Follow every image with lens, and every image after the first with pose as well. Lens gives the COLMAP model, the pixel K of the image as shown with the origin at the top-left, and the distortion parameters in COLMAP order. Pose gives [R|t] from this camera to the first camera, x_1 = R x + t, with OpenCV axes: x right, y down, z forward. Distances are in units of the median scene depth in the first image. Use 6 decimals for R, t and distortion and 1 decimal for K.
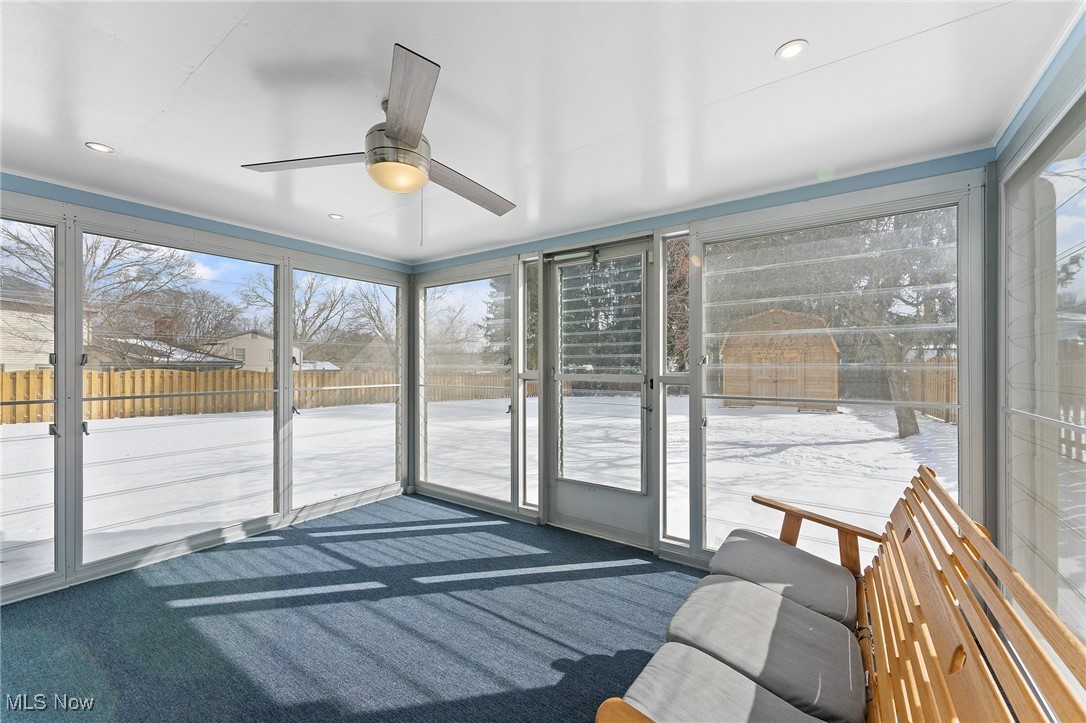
lens RADIAL K [[430.5, 0, 548.8], [0, 430.5, 365.1], [0, 0, 1]] dist [0.003523, 0.000164]
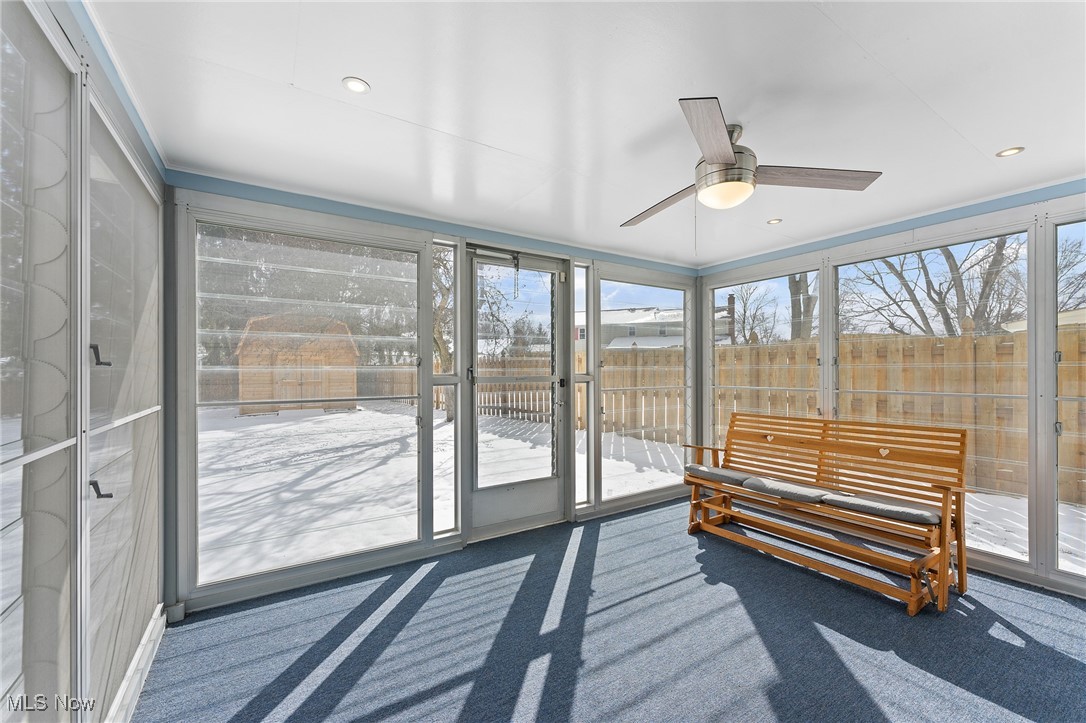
lens RADIAL K [[430.5, 0, 547.7], [0, 430.5, 366.5], [0, 0, 1]] dist [0.003523, 0.000164]
pose [[0.385754, 0.004199, 0.922592, -0.840338], [-0.001278, 0.999991, -0.004016, 0.003549], [-0.922601, 0.000370, 0.385756, 0.546128]]
